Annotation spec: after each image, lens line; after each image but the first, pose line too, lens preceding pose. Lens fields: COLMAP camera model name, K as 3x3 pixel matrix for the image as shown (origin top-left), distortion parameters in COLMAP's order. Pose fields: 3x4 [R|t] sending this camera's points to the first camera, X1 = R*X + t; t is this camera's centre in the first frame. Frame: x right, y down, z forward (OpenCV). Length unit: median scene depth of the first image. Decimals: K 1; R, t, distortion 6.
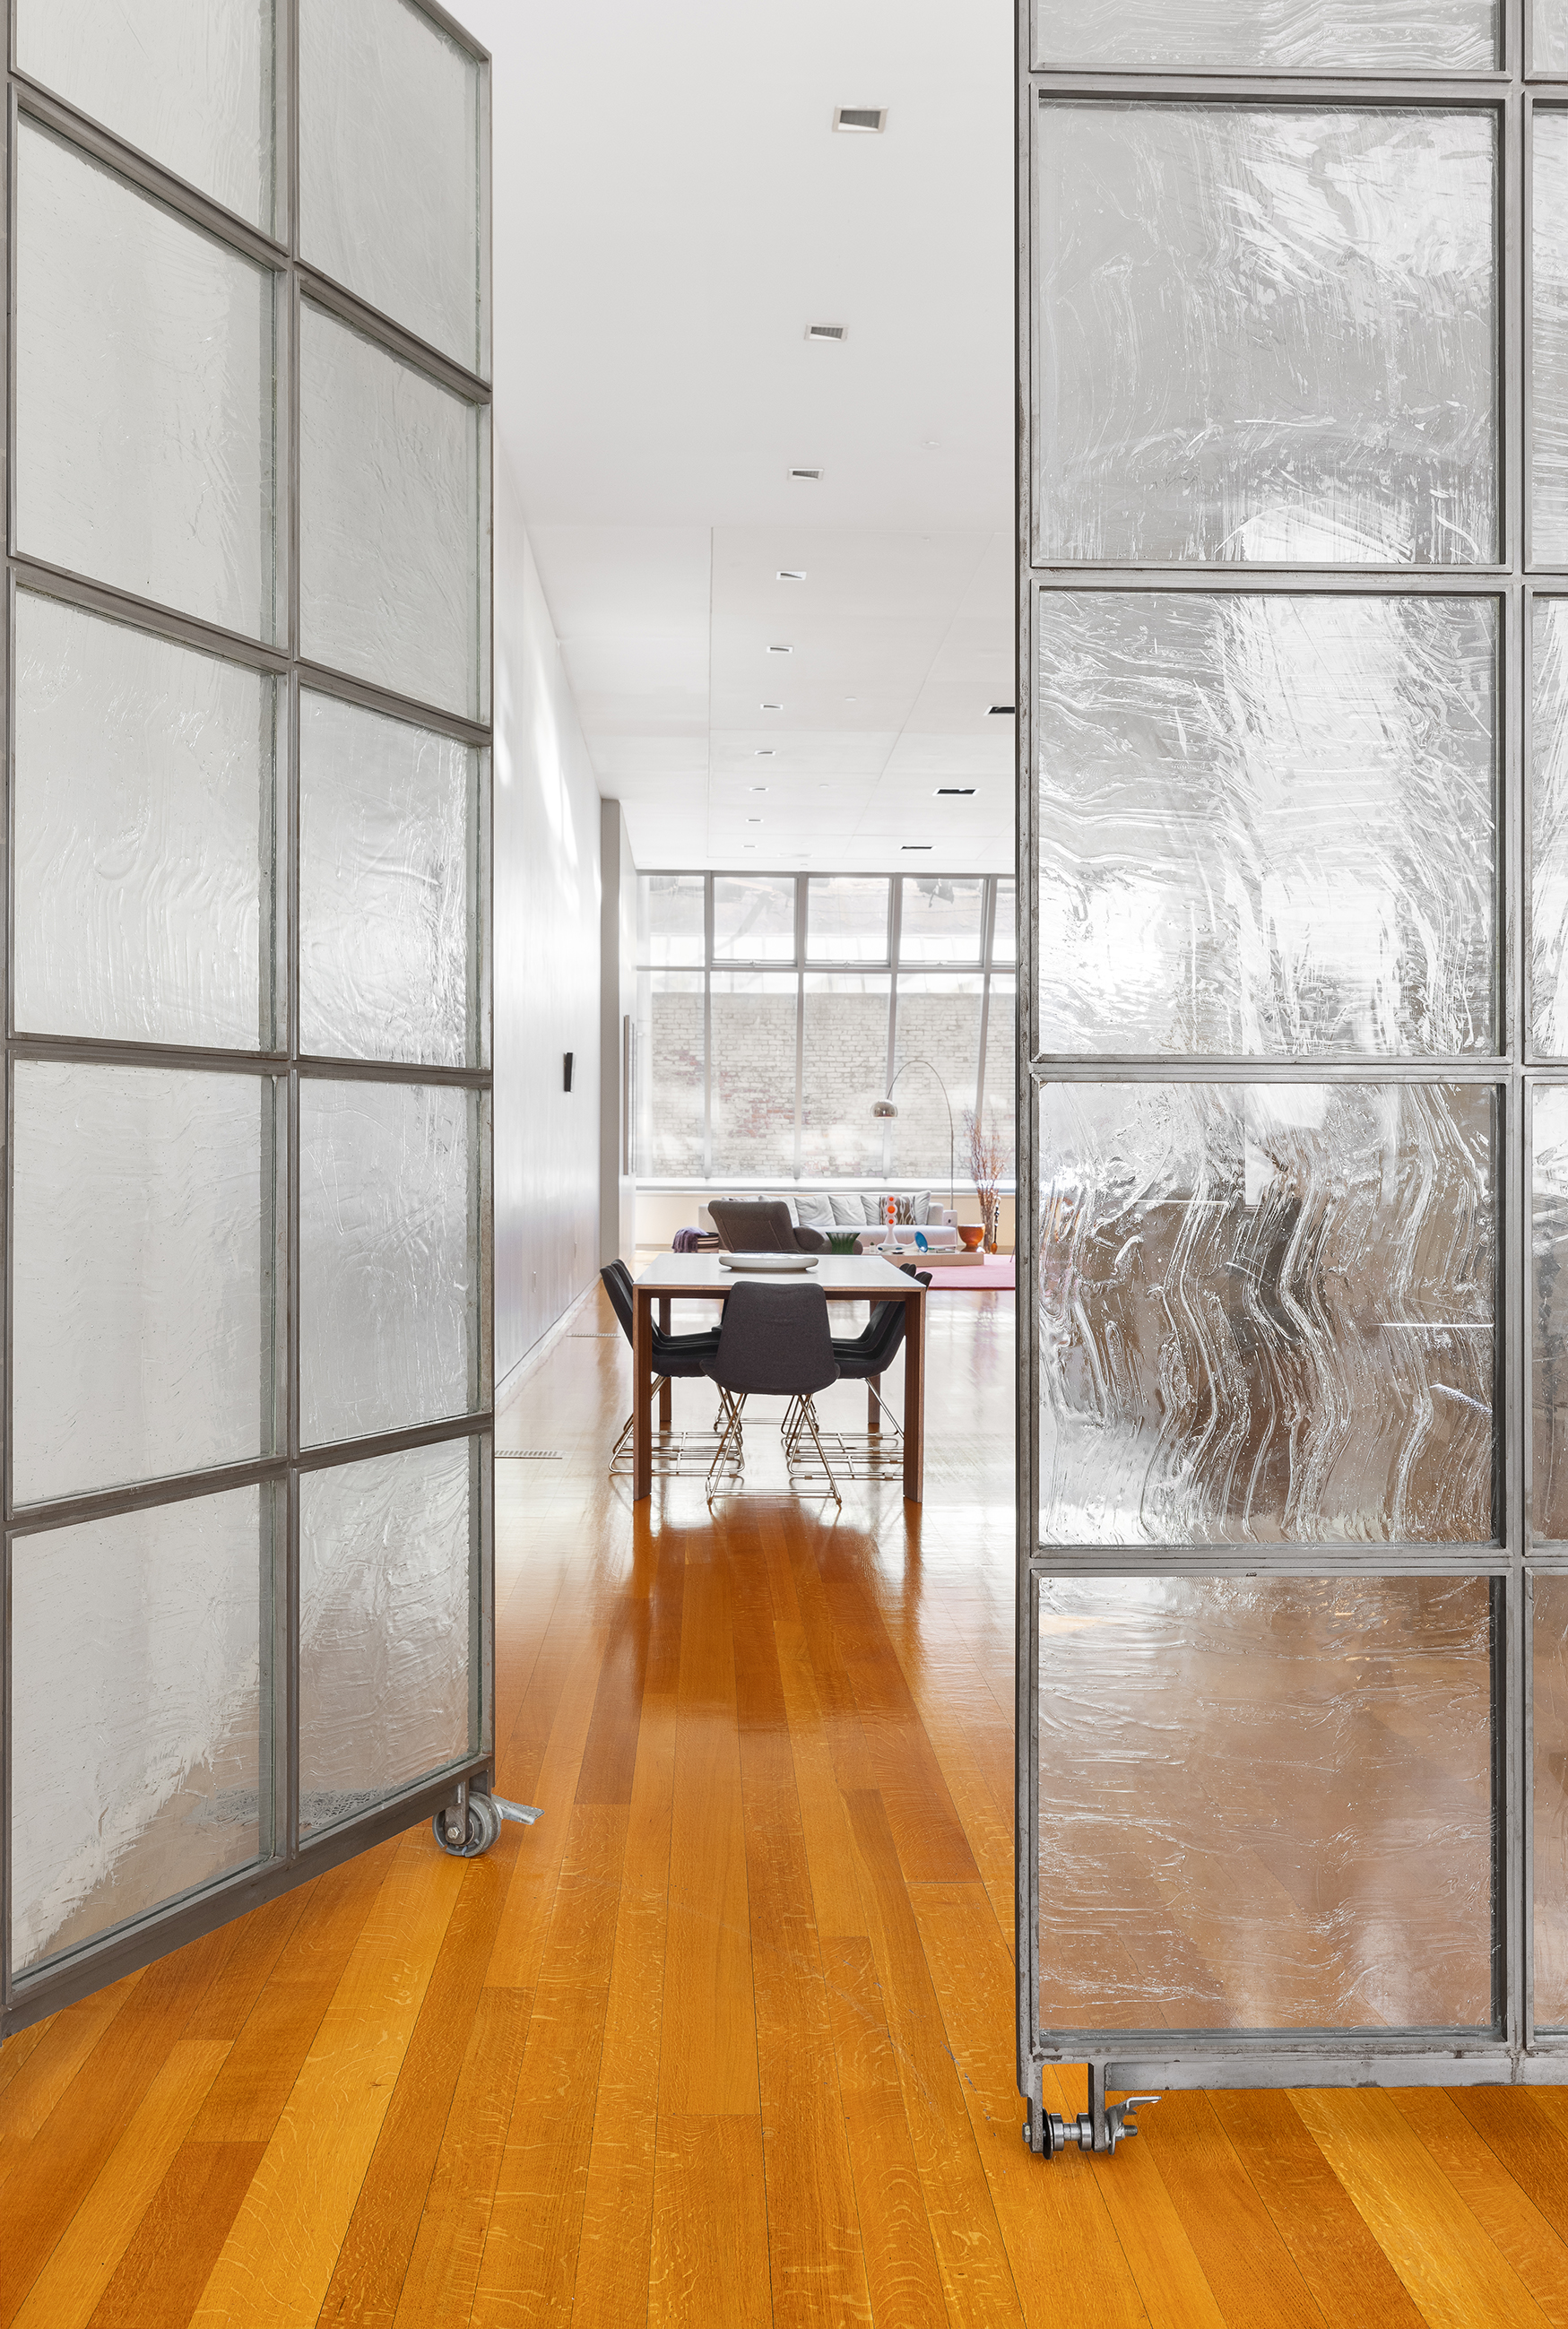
lens RADIAL K [[3434.3, 0, 790.0], [0, 3434.3, 1154.2], [0, 0, 1]] dist [0.026761, 0.000000]
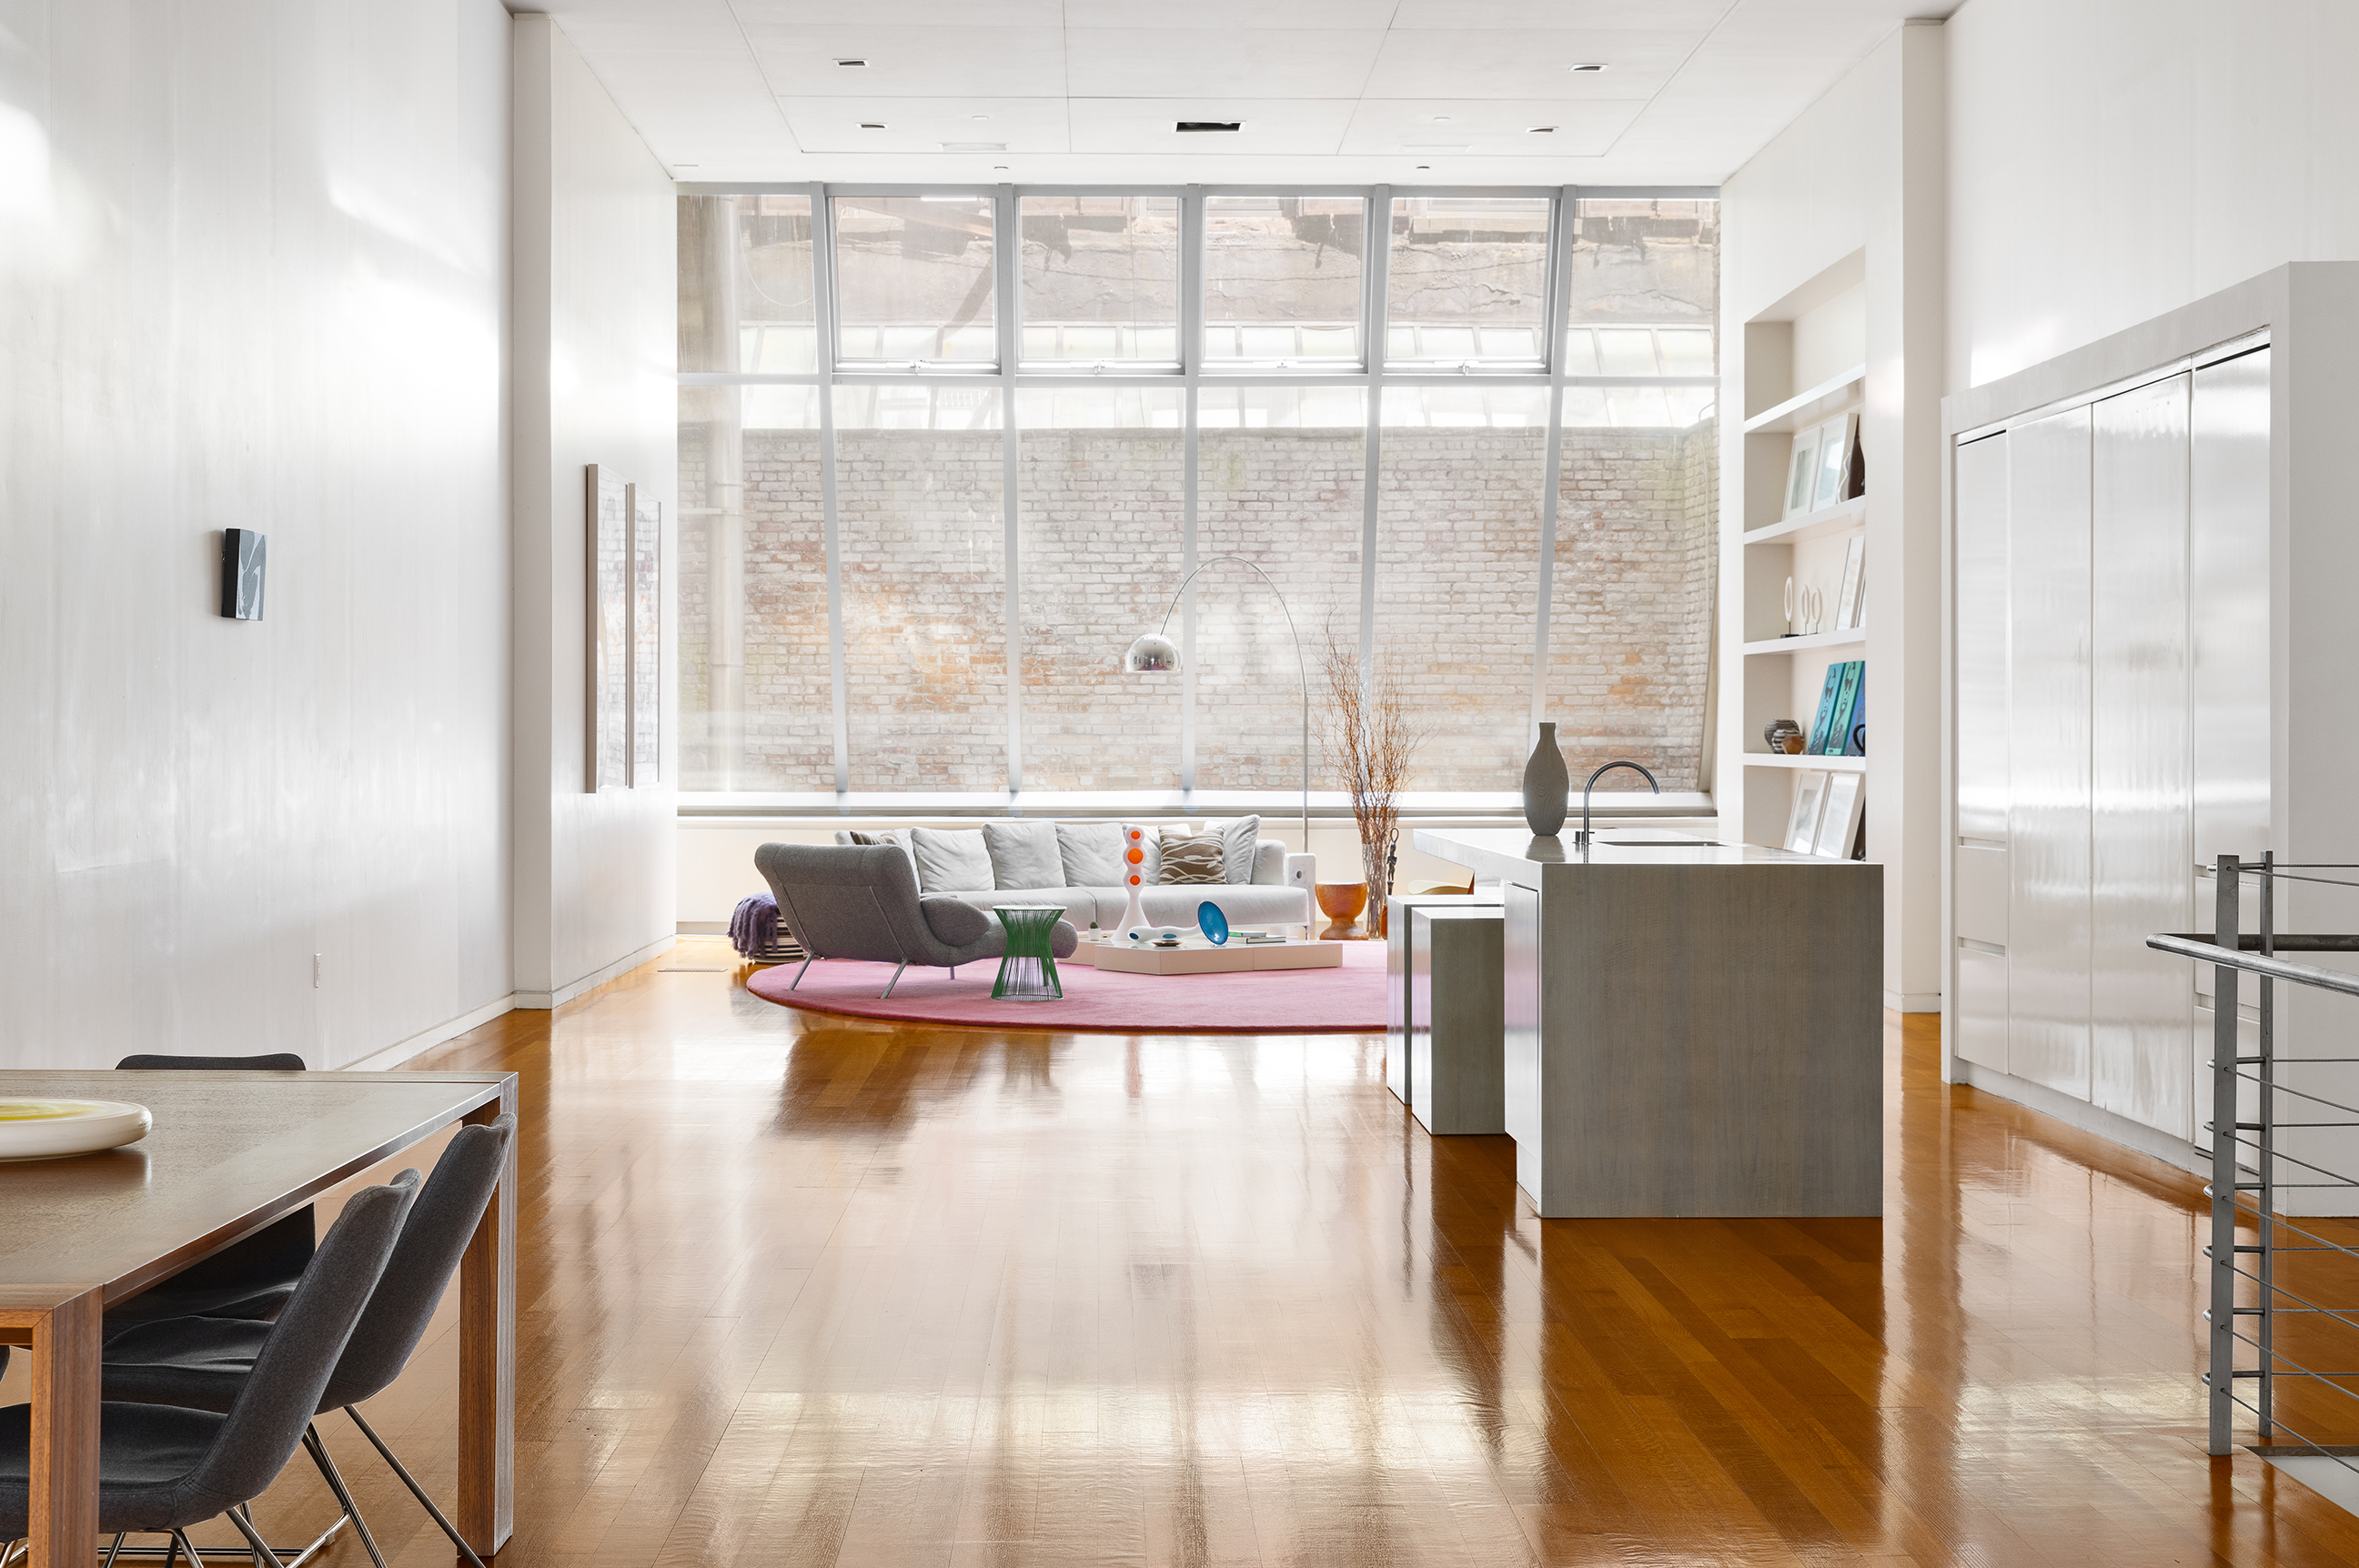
lens RADIAL K [[5756.1, 0, 1171.9], [0, 5756.1, 776.8], [0, 0, 1]] dist [0.069478, 0.000000]
pose [[0.999880, -0.005924, -0.014311, 0.160234], [0.006034, 0.999953, 0.007646, -0.006223], [0.014266, -0.007731, 0.999868, 0.617918]]
